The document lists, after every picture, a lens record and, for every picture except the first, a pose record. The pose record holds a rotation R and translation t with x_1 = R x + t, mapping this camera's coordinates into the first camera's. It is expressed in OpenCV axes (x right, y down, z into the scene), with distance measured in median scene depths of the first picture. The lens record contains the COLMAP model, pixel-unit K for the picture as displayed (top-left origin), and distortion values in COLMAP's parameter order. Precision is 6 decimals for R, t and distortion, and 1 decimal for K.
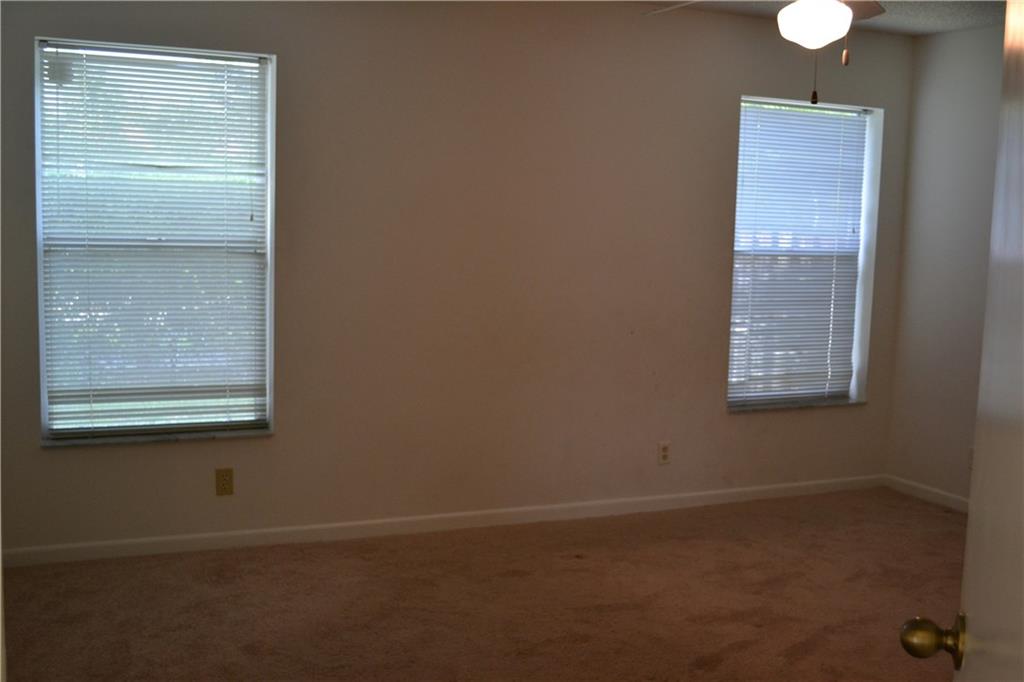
lens RADIAL K [[1132.8, 0, 512.0], [0, 1132.8, 341.0], [0, 0, 1]] dist [-0.027193, -0.031766]
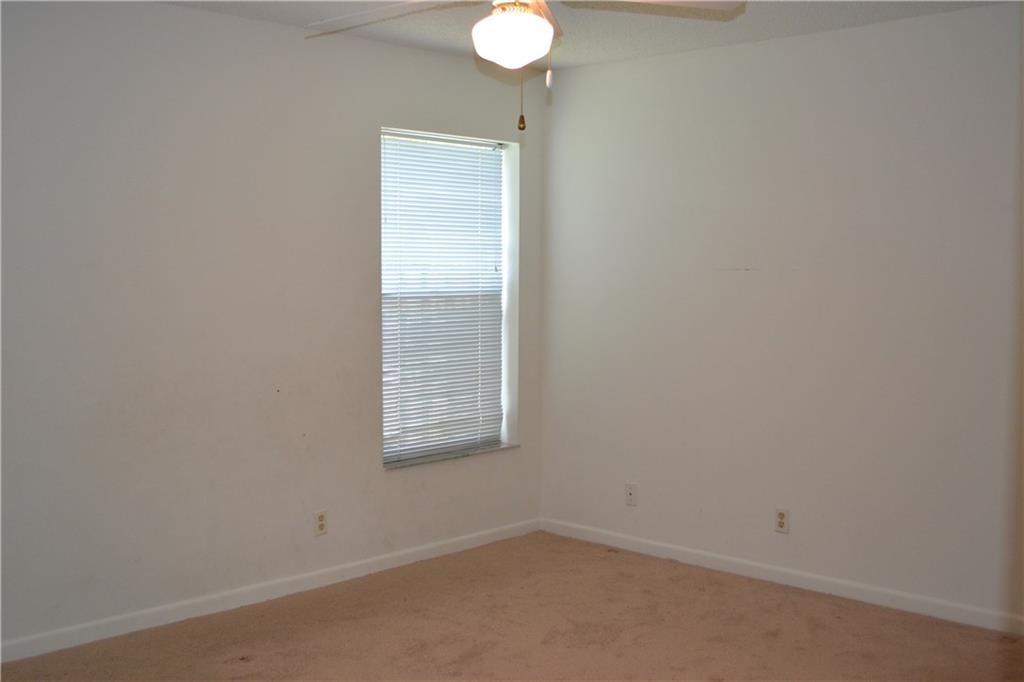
lens RADIAL K [[1132.8, 0, 512.0], [0, 1132.8, 341.0], [0, 0, 1]] dist [-0.027193, -0.031766]
pose [[0.928717, -0.049714, 0.367440, -0.044751], [0.062576, 0.997771, -0.023166, -0.013309], [-0.365470, 0.044507, 0.929759, 0.103226]]
